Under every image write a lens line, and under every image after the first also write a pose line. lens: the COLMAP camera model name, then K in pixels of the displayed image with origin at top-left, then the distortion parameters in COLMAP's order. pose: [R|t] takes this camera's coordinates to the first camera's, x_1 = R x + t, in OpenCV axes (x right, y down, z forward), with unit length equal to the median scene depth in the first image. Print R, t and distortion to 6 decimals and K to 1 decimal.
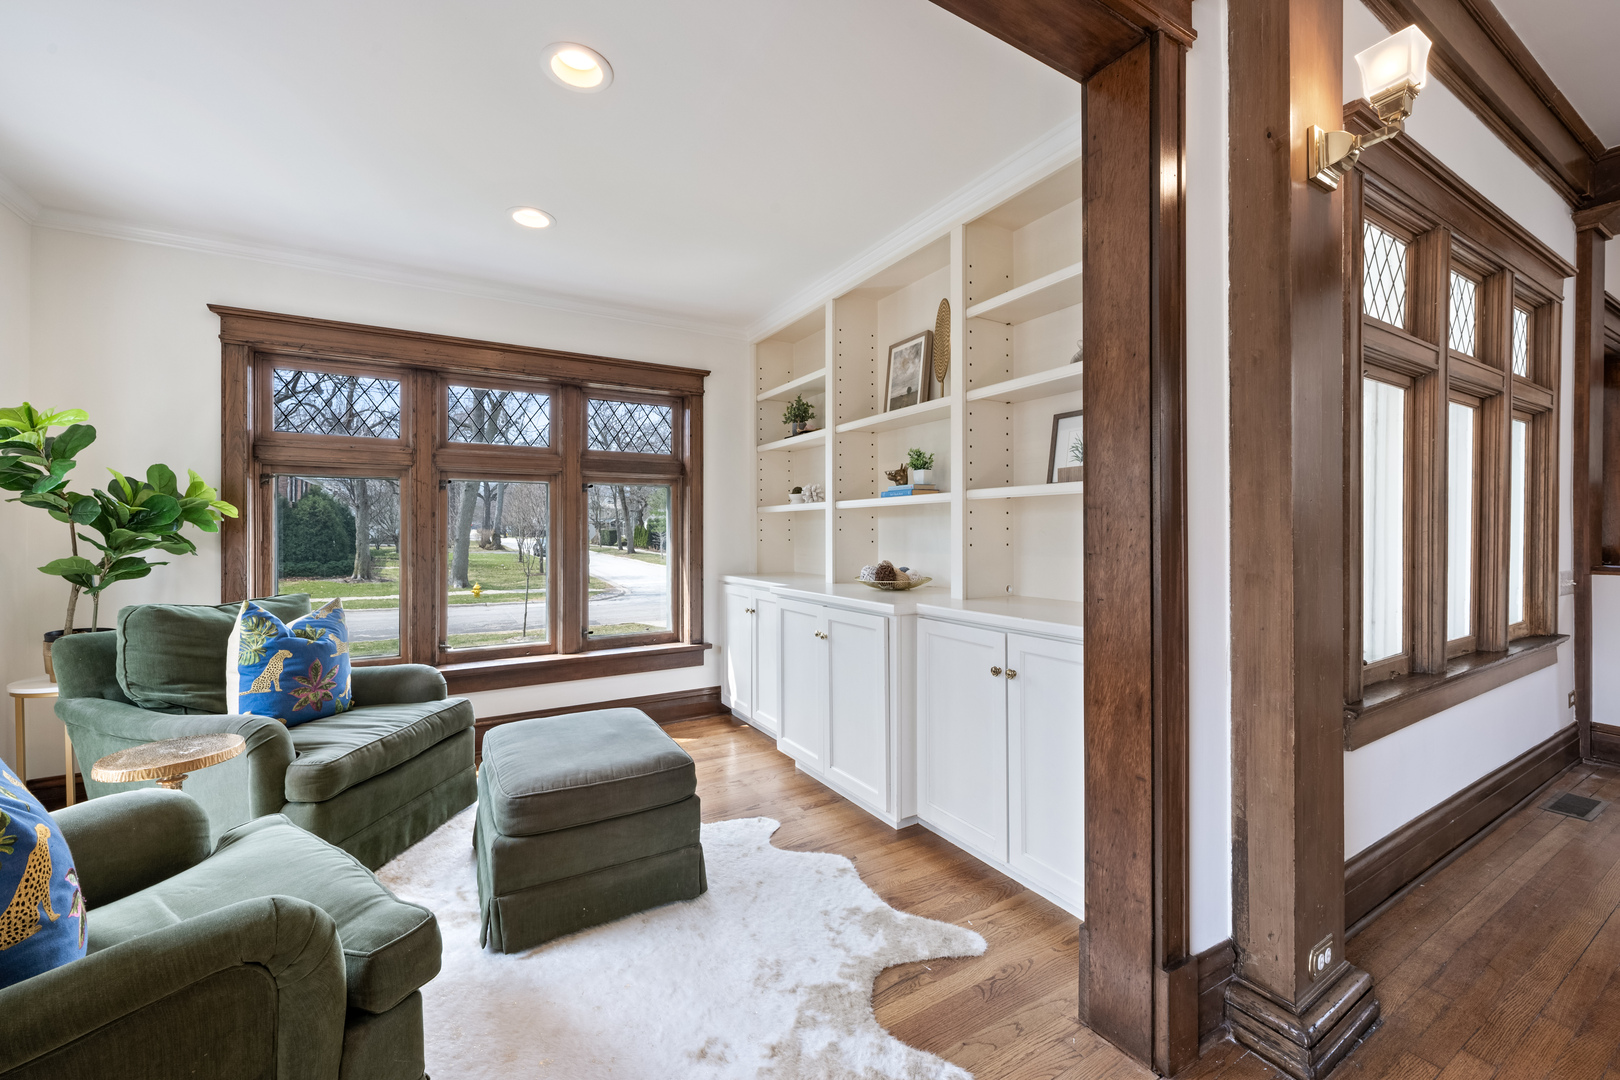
lens RADIAL K [[679.7, 0, 816.1], [0, 679.7, 533.6], [0, 0, 1]] dist [0.000549, -0.000065]
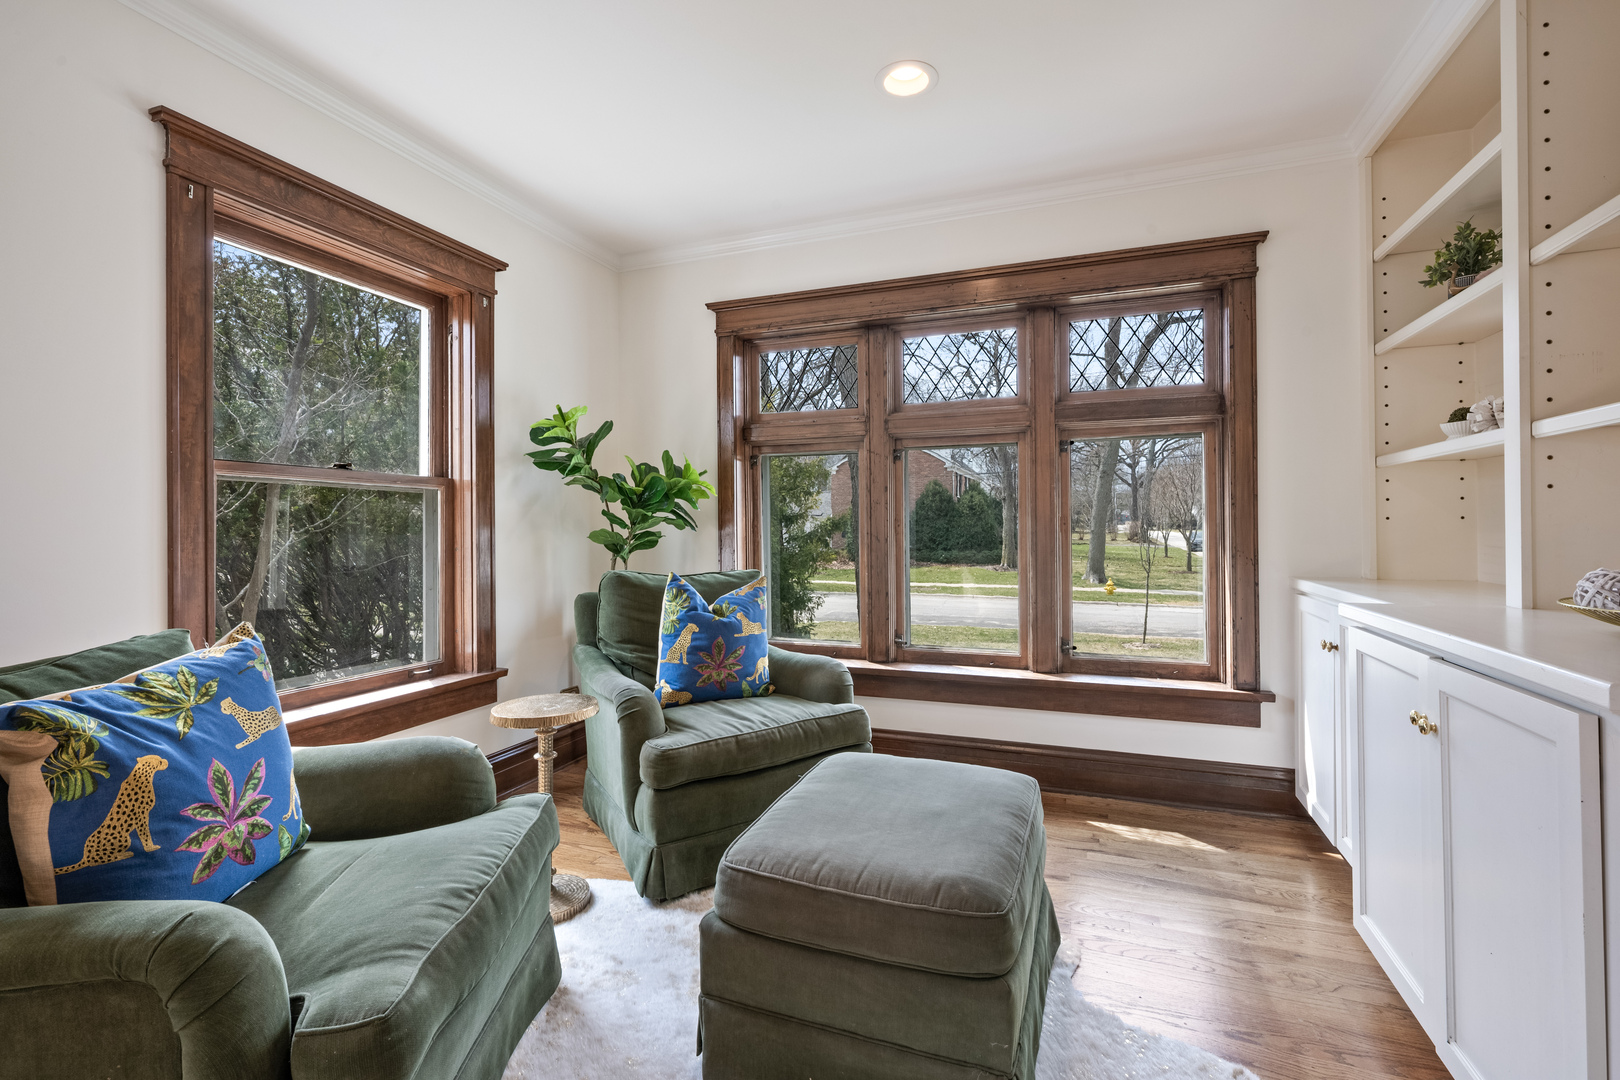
lens RADIAL K [[725.6, 0, 809.1], [0, 725.6, 524.0], [0, 0, 1]] dist [0.009205, -0.008430]
pose [[0.608205, -0.003664, -0.793772, 0.124627], [-0.001177, 0.999984, -0.005518, 0.023258], [0.793779, 0.004290, 0.608191, 0.366658]]
